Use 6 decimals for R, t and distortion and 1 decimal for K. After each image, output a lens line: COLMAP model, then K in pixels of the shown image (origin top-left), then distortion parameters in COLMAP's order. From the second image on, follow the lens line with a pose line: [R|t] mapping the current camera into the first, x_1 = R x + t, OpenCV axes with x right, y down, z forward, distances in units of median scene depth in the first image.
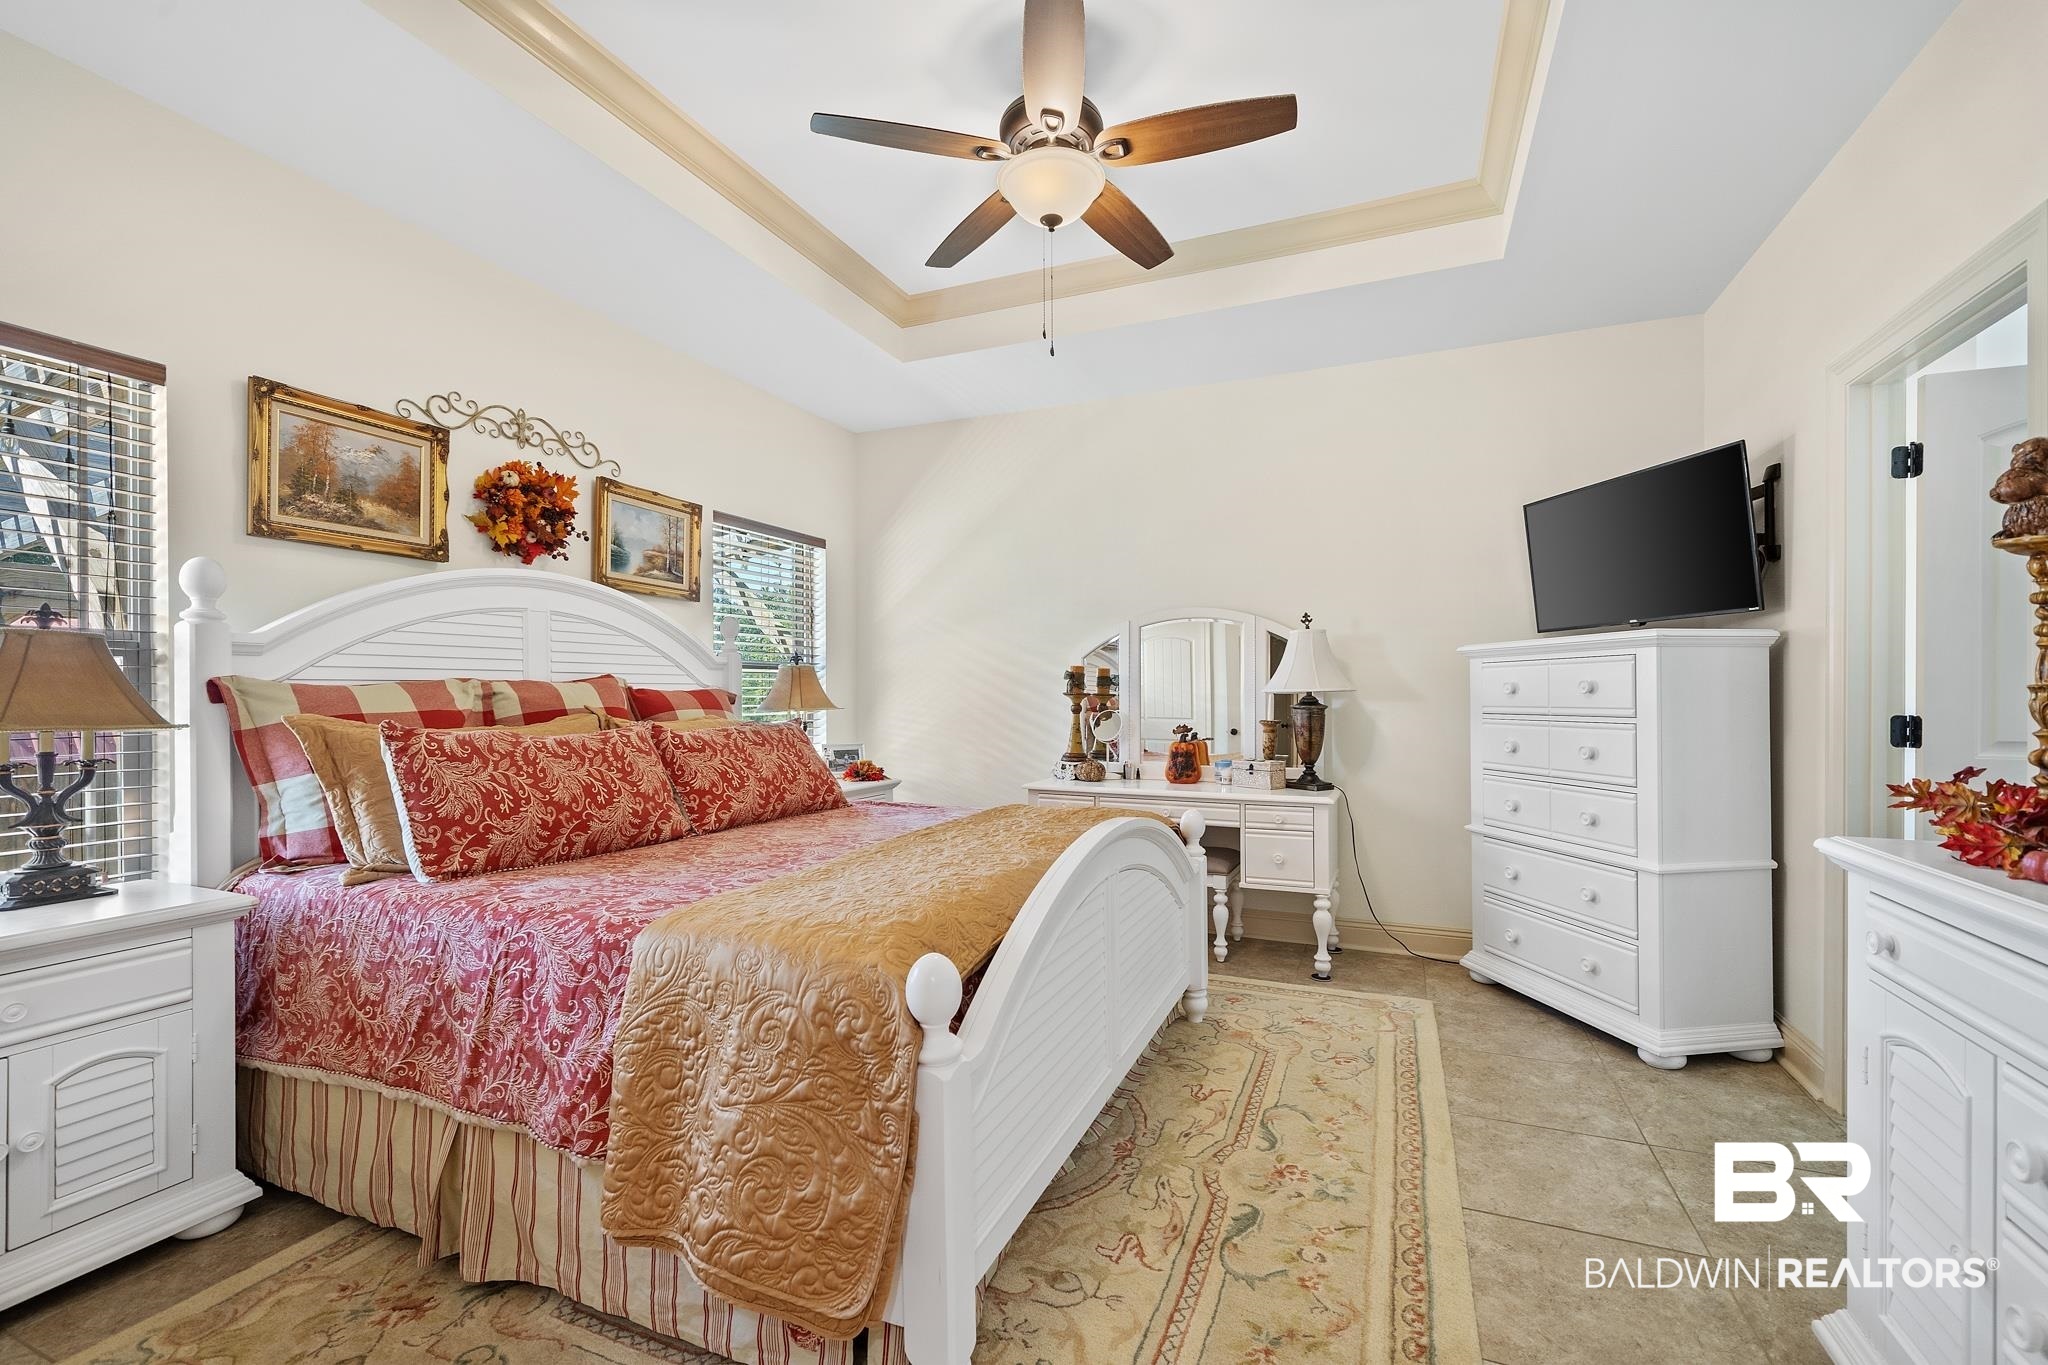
lens RADIAL K [[873.6, 0, 1013.6], [0, 873.6, 702.5], [0, 0, 1]] dist [-0.000086, -0.000023]
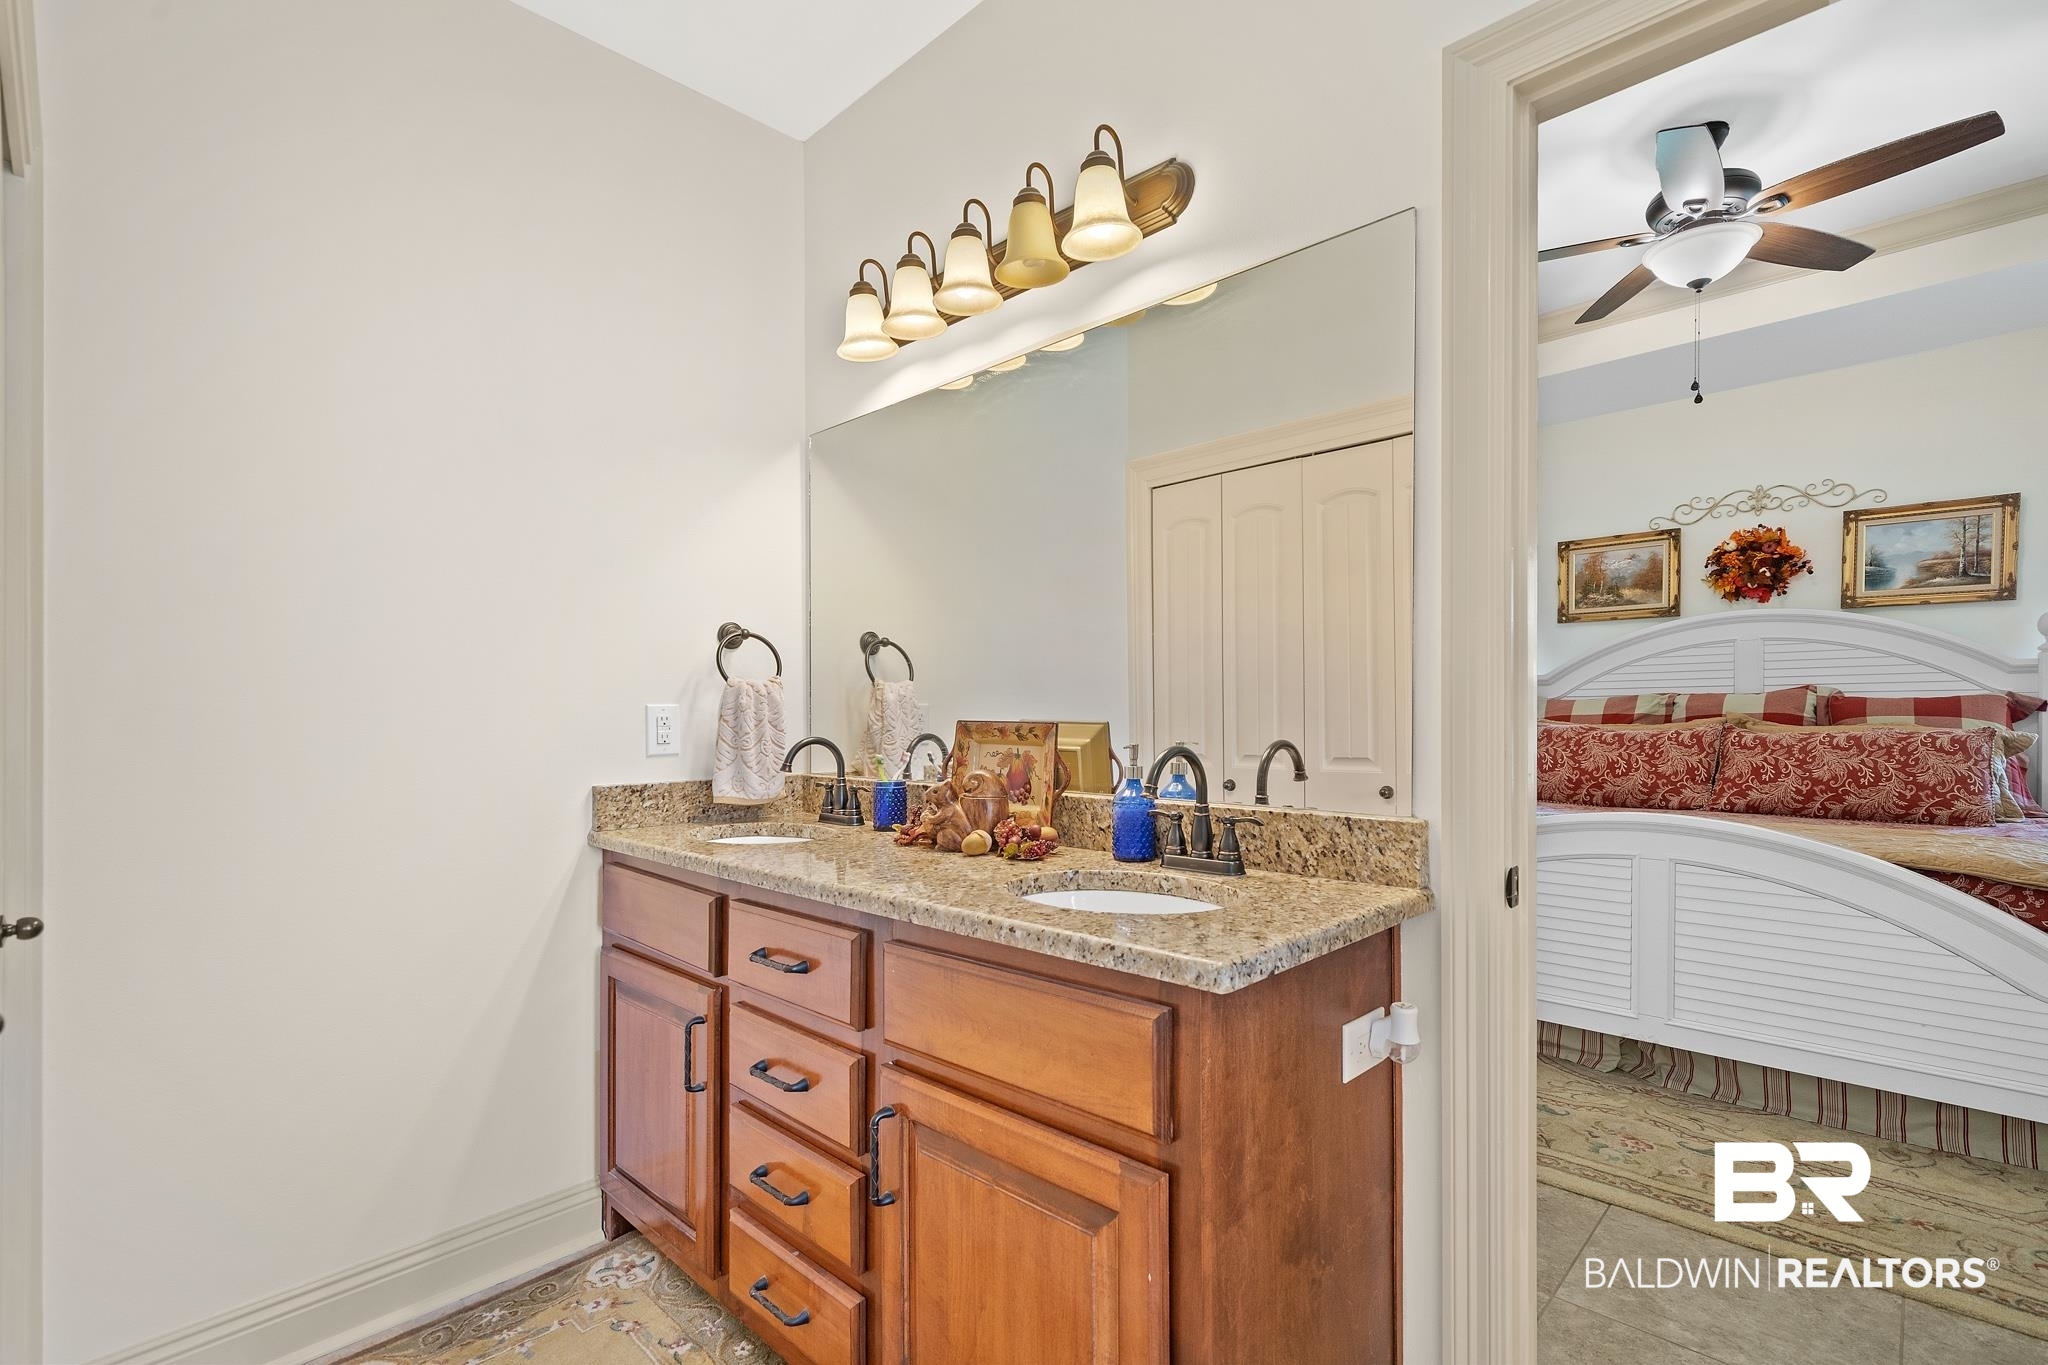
lens RADIAL K [[933.9, 0, 1025.2], [0, 933.9, 689.8], [0, 0, 1]] dist [0.000149, 0.000010]
pose [[-0.350041, 0.002196, -0.936732, 1.291633], [0.011552, 0.999931, -0.001972, -0.041289], [0.936663, -0.011511, -0.350042, 0.506069]]
